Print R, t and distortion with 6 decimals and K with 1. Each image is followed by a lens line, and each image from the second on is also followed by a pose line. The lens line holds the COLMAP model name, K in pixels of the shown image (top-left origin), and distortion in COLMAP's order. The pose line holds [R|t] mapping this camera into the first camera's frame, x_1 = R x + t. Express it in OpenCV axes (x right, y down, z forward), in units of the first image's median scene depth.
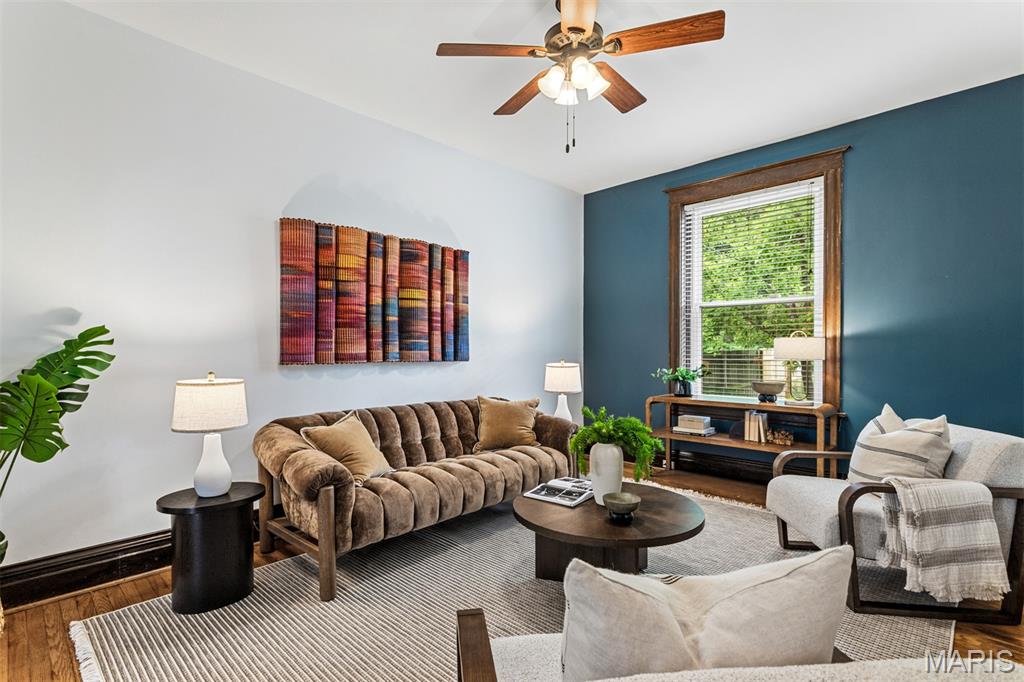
lens RADIAL K [[493.6, 0, 509.2], [0, 493.6, 349.9], [0, 0, 1]] dist [-0.003211, 0.001205]
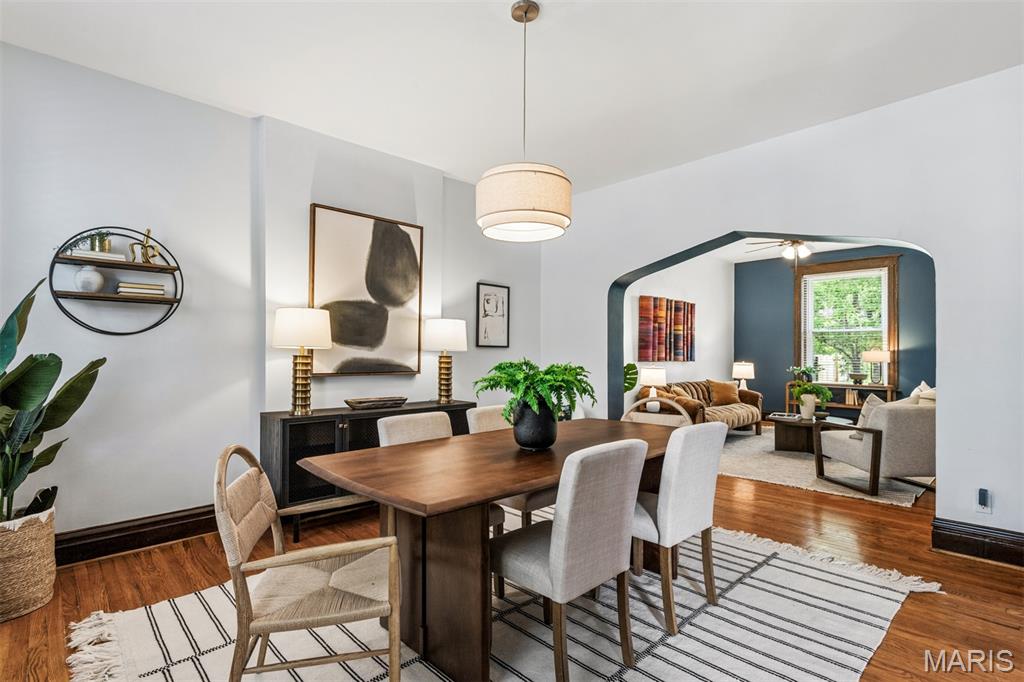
lens RADIAL K [[493.6, 0, 506.8], [0, 493.6, 340.0], [0, 0, 1]] dist [-0.003211, 0.001205]
pose [[0.999131, 0.009707, -0.040523, -0.786261], [-0.010479, 0.999767, -0.018865, -0.016098], [0.040330, 0.019273, 0.999001, -1.002270]]
